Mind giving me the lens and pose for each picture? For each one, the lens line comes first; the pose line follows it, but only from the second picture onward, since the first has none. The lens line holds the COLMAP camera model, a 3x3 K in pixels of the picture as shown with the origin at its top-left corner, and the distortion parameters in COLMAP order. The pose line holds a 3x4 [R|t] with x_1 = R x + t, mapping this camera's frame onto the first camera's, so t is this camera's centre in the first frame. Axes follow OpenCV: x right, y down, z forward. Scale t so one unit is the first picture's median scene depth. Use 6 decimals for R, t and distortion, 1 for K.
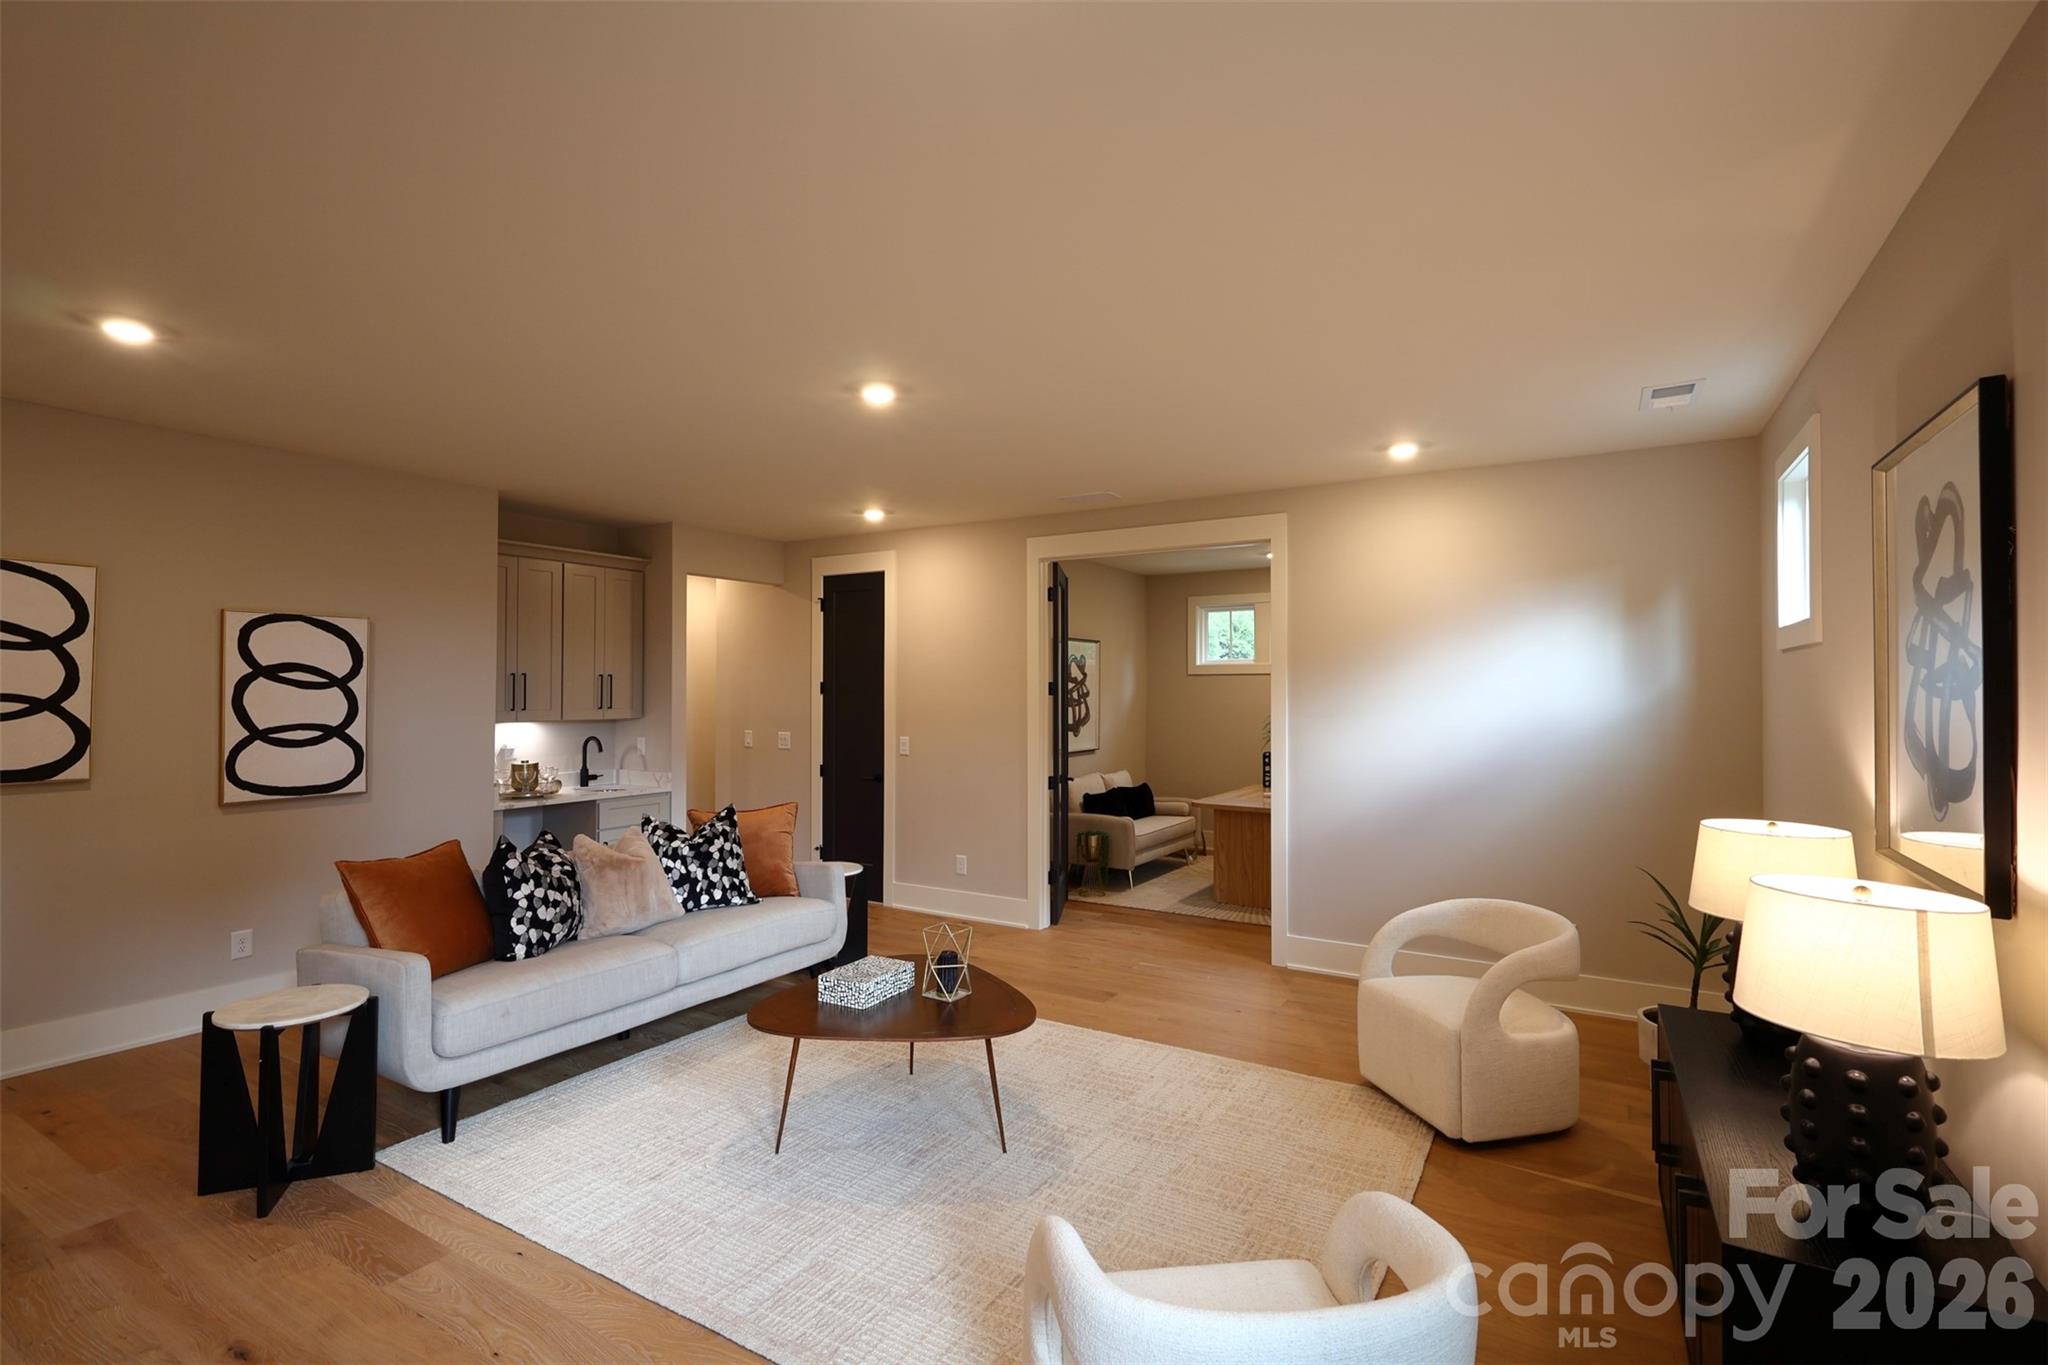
lens RADIAL K [[948.6, 0, 1014.5], [0, 948.6, 680.5], [0, 0, 1]] dist [-0.002736, 0.000358]
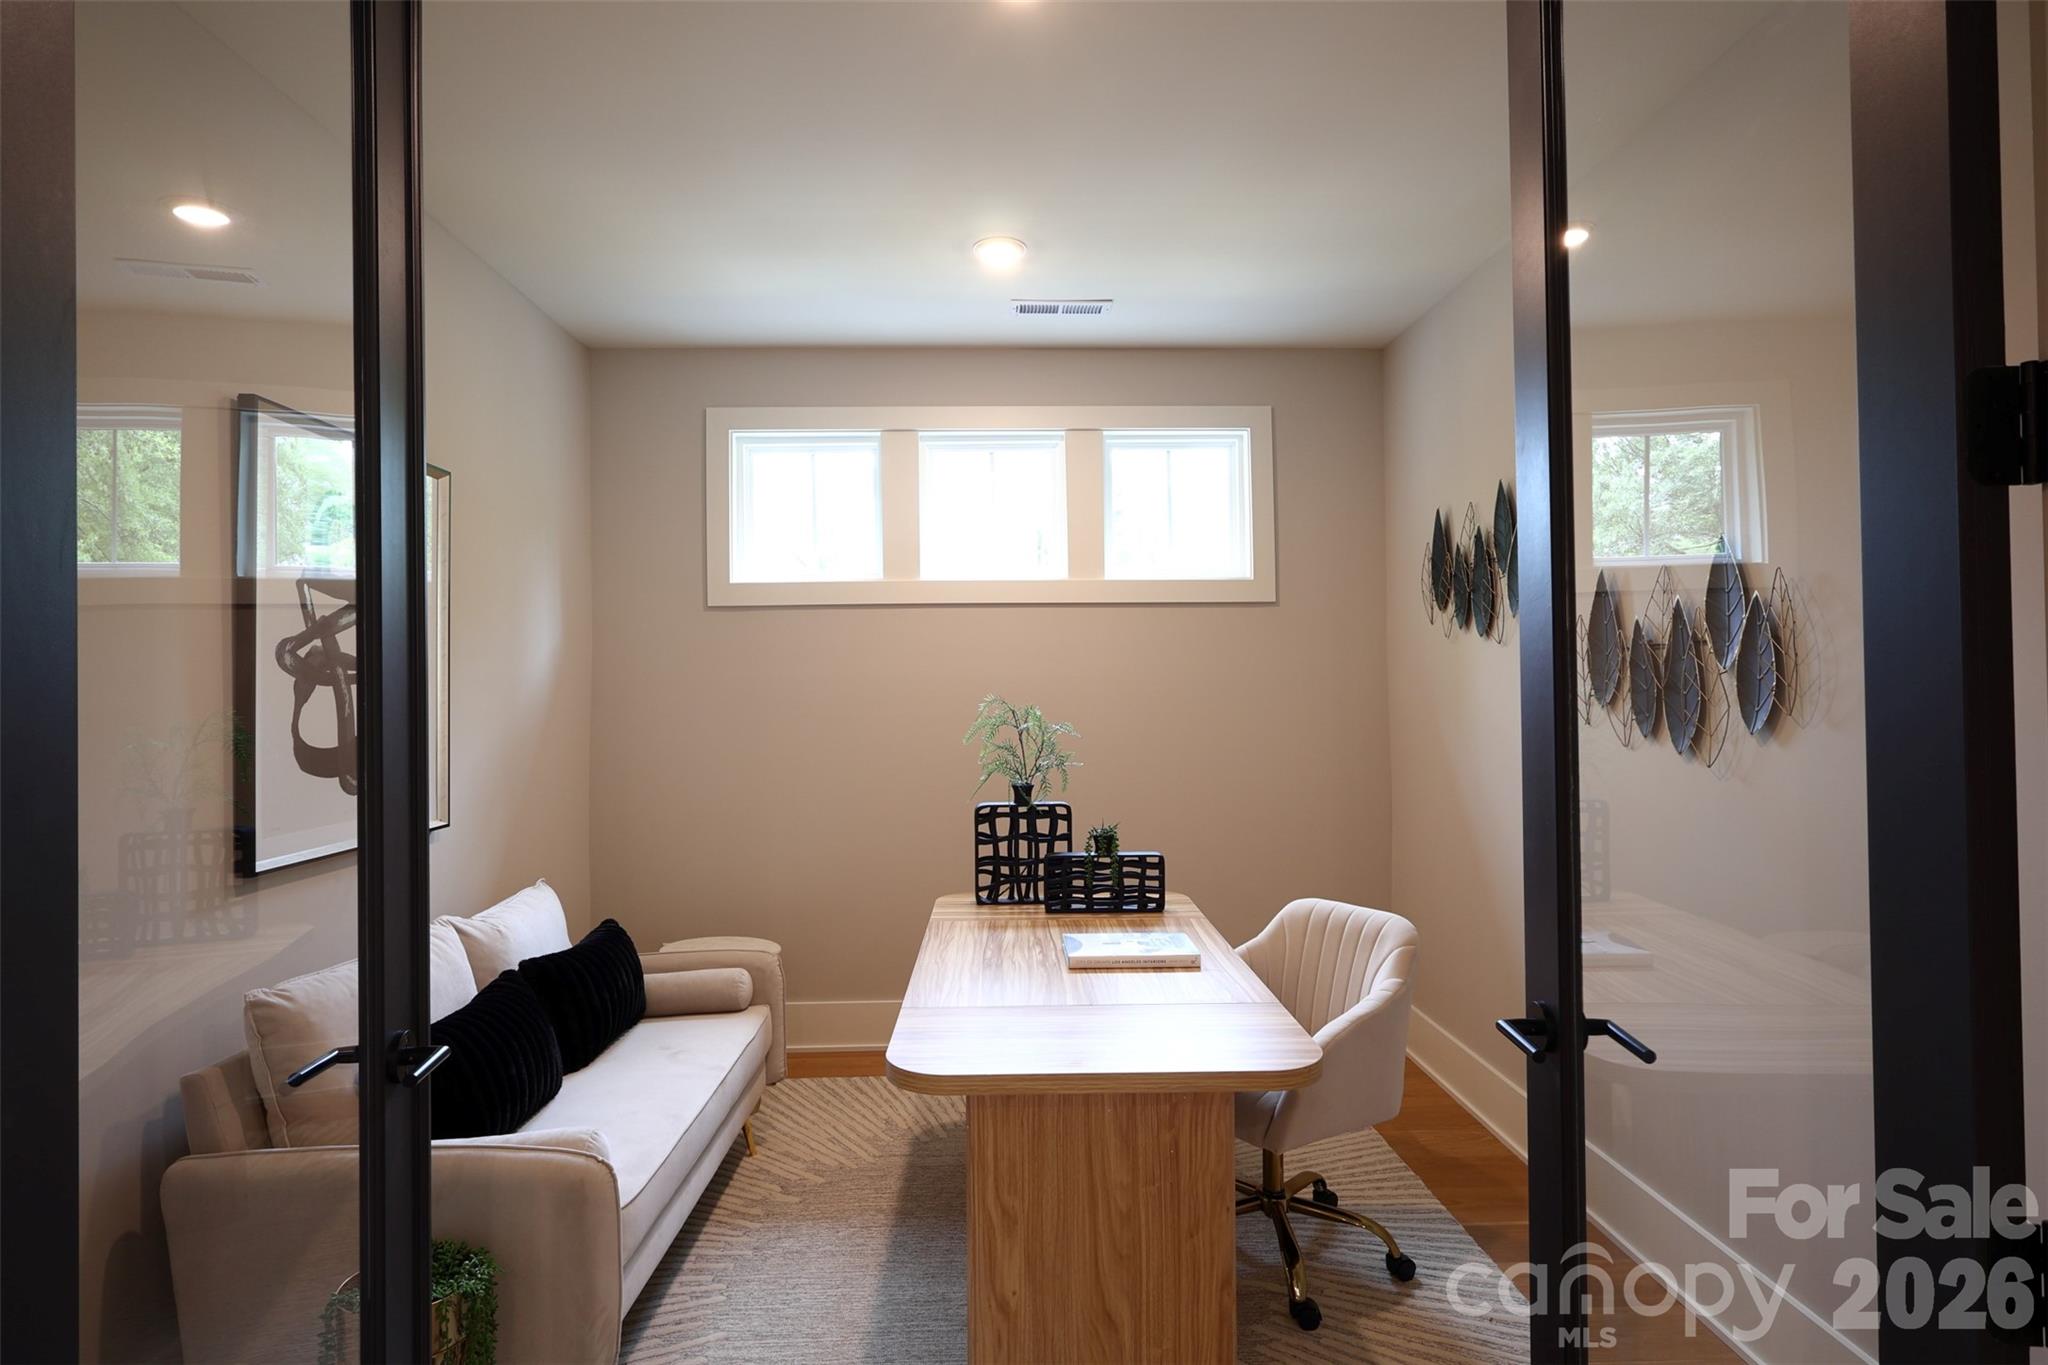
lens RADIAL K [[1065.6, 0, 1029.2], [0, 1065.6, 675.9], [0, 0, 1]] dist [-0.001898, -0.000660]
pose [[0.839391, -0.005267, 0.543502, 0.111352], [0.009683, 0.999939, -0.005264, 0.051796], [-0.543442, 0.009681, 0.839391, 1.131656]]
